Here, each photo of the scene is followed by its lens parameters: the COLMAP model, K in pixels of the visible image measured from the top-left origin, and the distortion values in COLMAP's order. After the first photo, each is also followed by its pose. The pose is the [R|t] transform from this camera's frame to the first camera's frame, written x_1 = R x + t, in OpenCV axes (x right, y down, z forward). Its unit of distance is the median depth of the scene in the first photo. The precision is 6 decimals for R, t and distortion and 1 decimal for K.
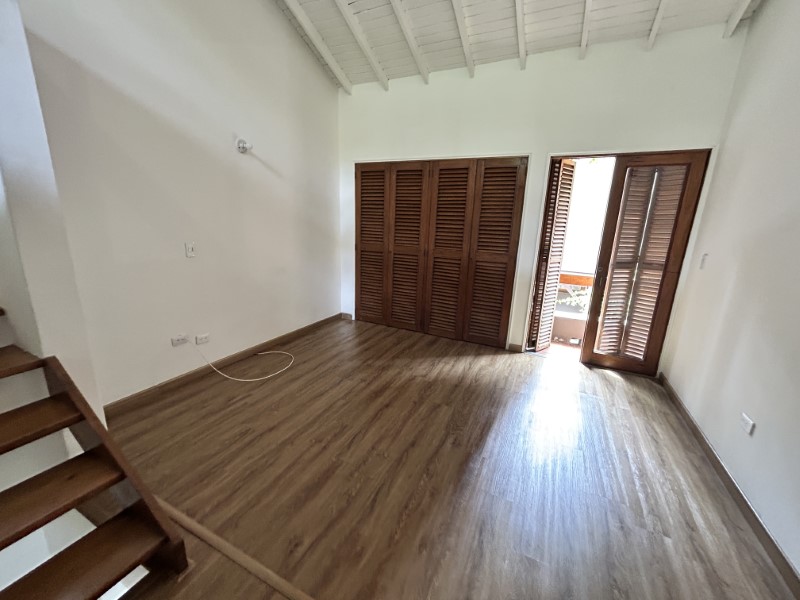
lens RADIAL K [[322.5, 0, 398.9], [0, 322.5, 300.1], [0, 0, 1]] dist [-0.002921, 0.000122]
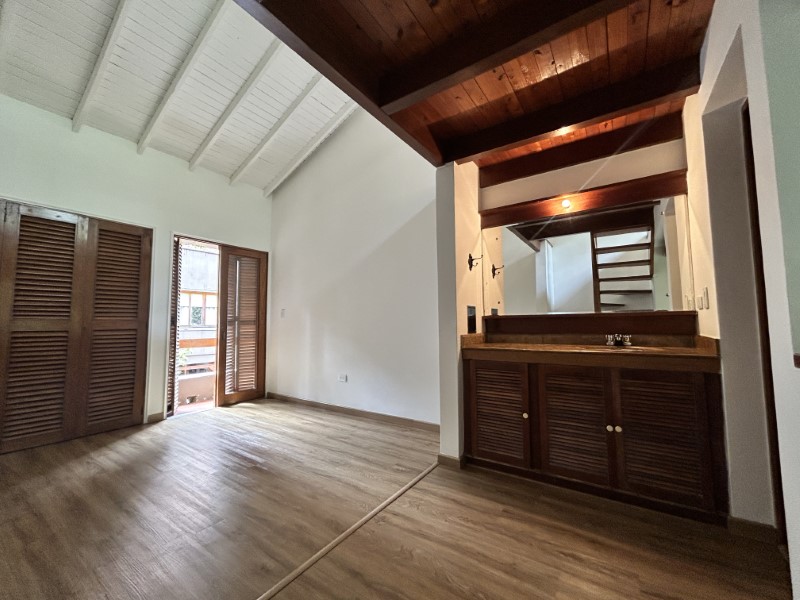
lens RADIAL K [[322.5, 0, 401.7], [0, 322.5, 299.8], [0, 0, 1]] dist [-0.002921, 0.000122]
pose [[0.136715, 0.033059, 0.990059, -0.546721], [0.252911, 0.965156, -0.067151, 0.068213], [-0.957781, 0.259577, 0.123590, 0.120256]]
